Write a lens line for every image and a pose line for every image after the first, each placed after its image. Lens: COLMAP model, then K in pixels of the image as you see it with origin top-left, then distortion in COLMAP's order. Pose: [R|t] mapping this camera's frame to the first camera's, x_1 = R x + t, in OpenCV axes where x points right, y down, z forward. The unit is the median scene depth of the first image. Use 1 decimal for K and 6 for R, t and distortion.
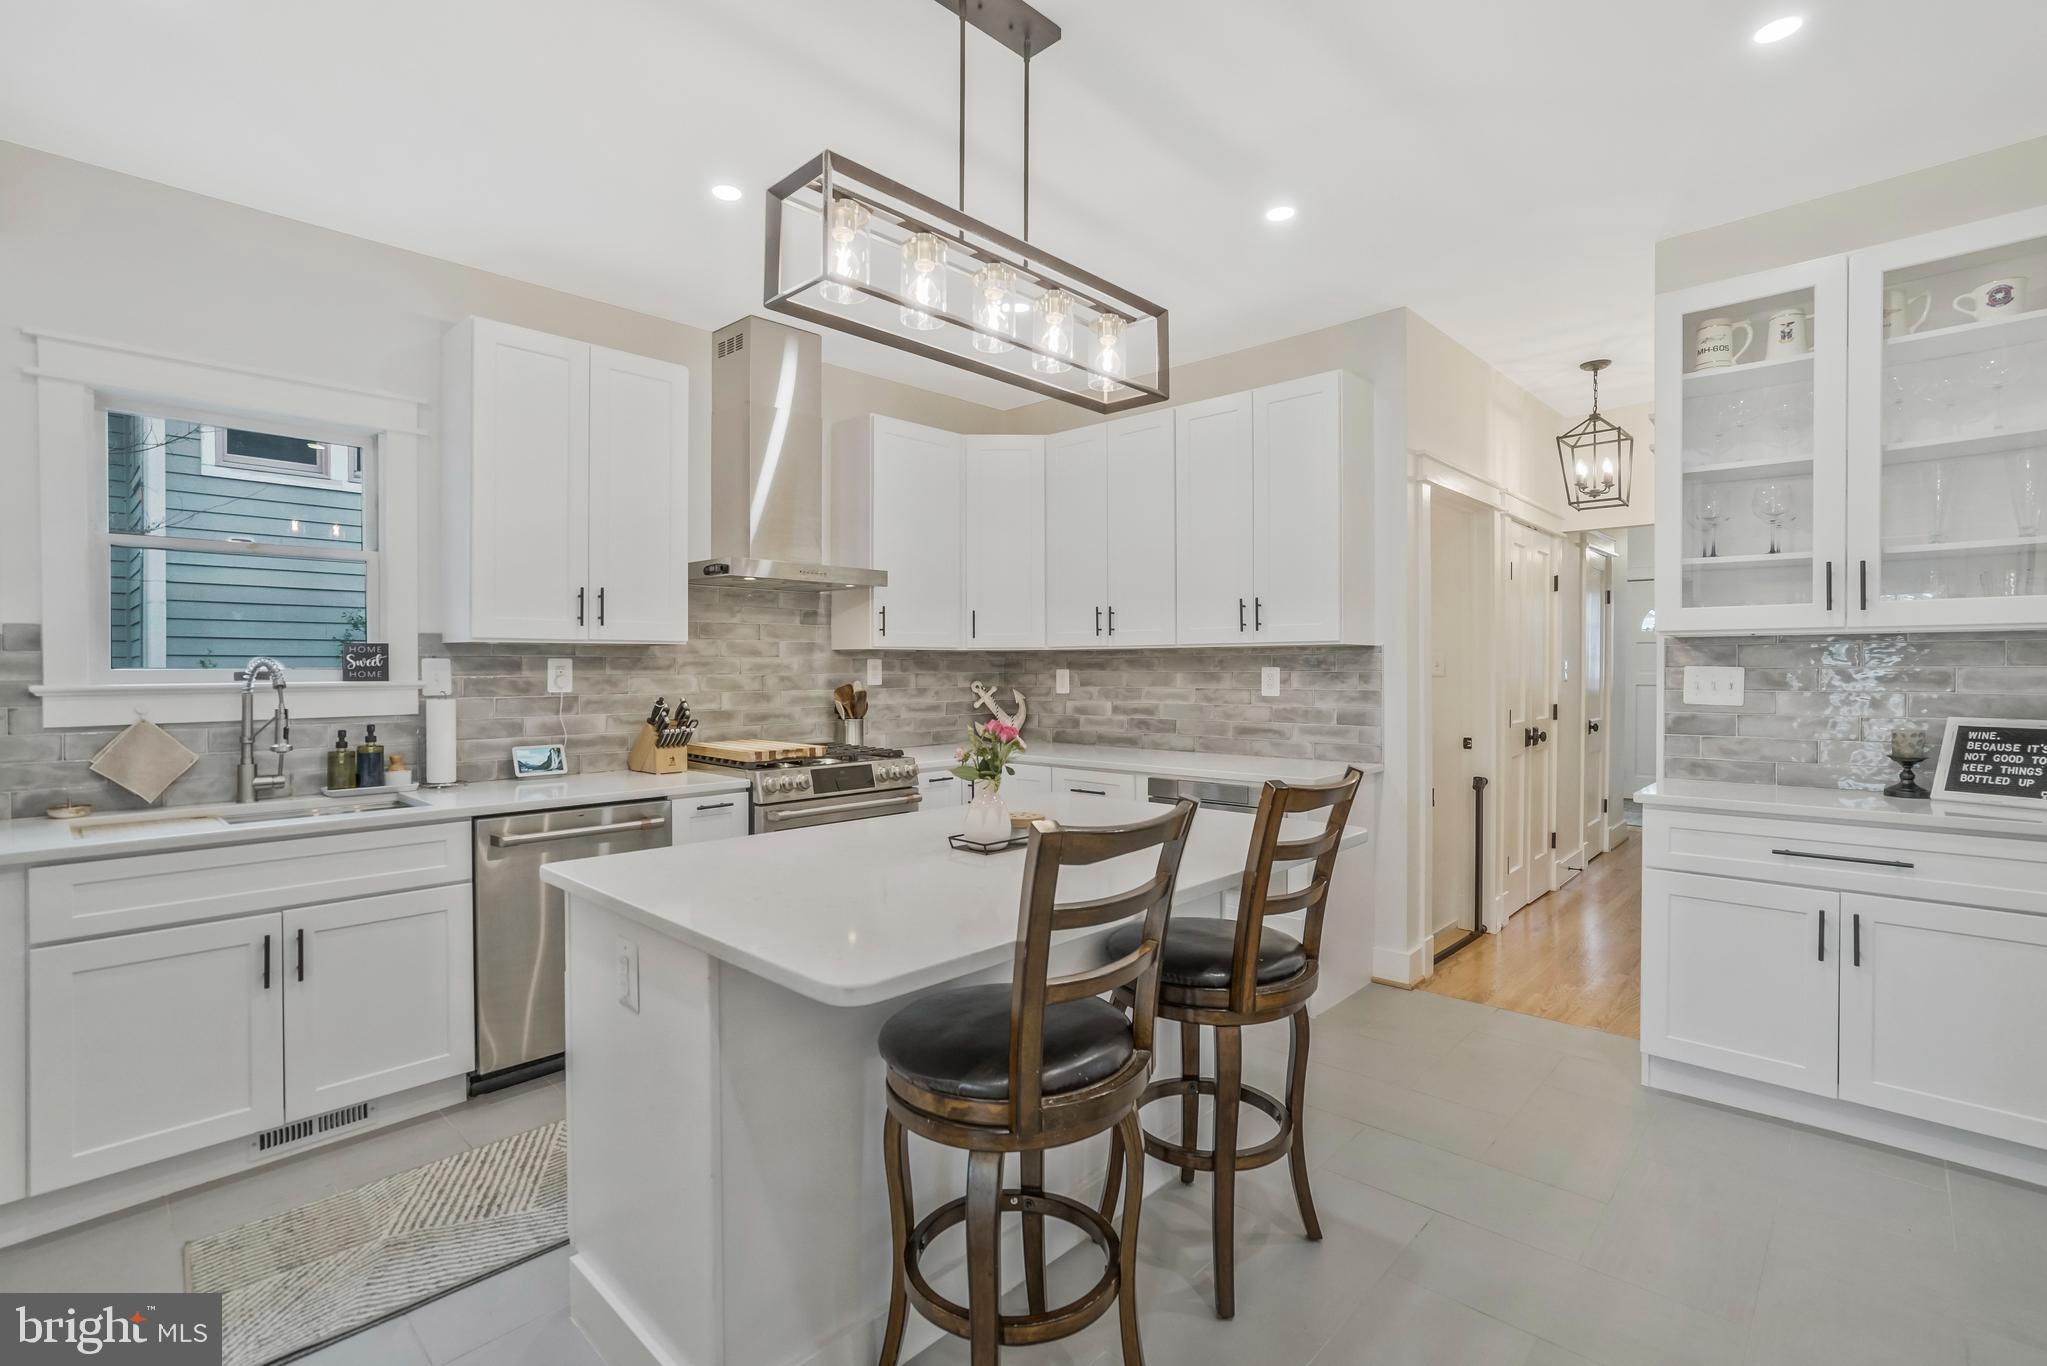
lens RADIAL K [[948.9, 0, 1032.8], [0, 948.9, 678.5], [0, 0, 1]] dist [-0.002248, 0.001694]
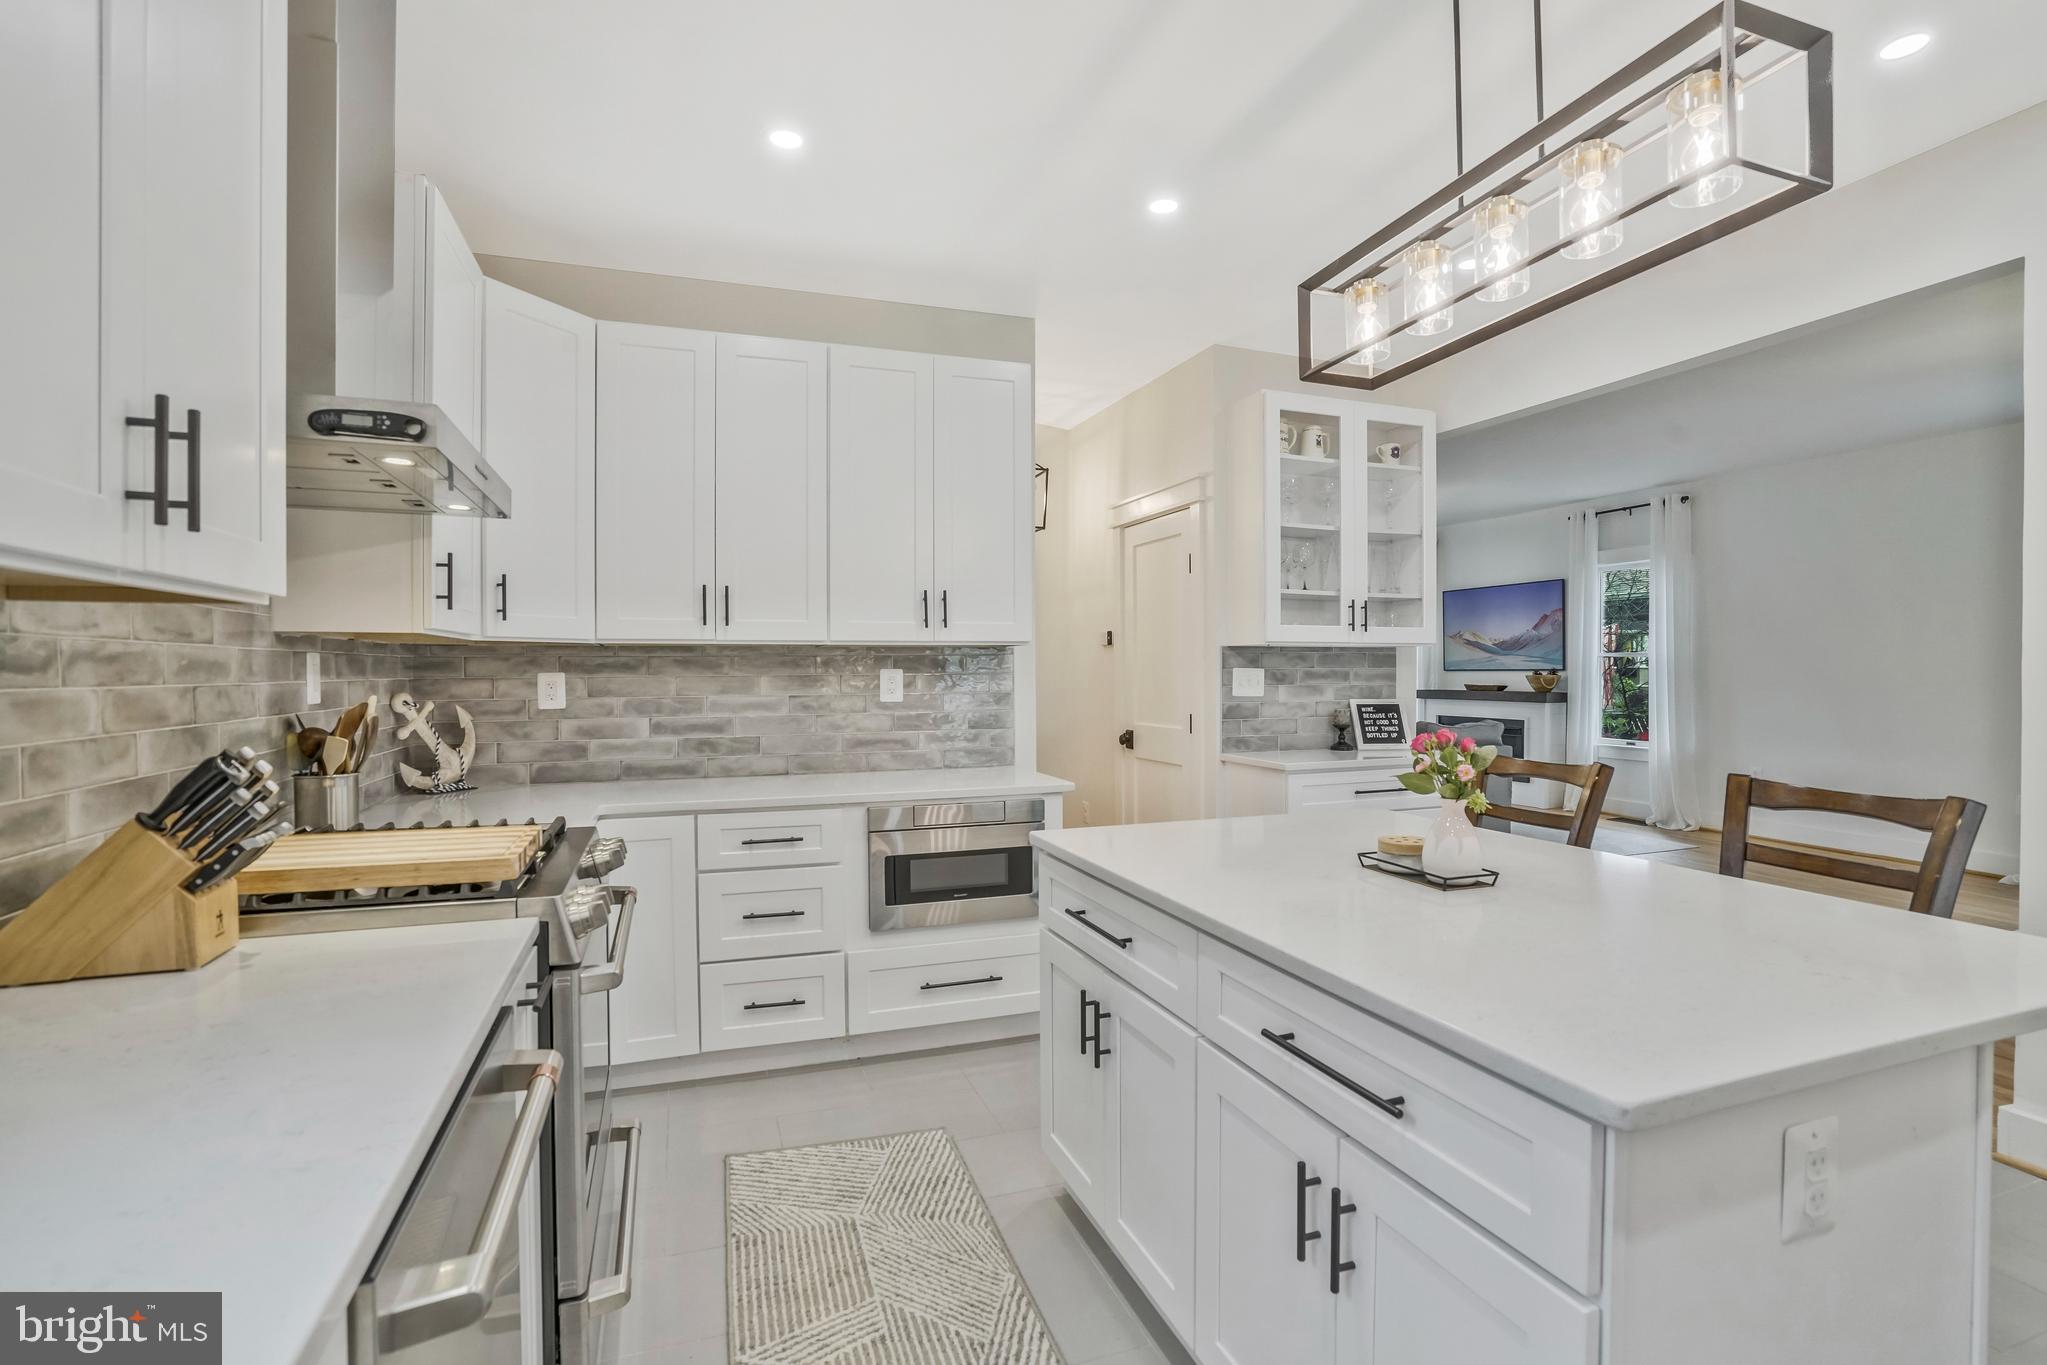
lens RADIAL K [[948.9, 0, 1024.0], [0, 948.9, 677.7], [0, 0, 1]] dist [-0.002248, 0.001694]
pose [[0.459338, -0.006376, 0.888239, -0.469530], [0.012256, 0.999925, 0.000839, -0.003030], [-0.888177, 0.010501, 0.459381, 0.473724]]
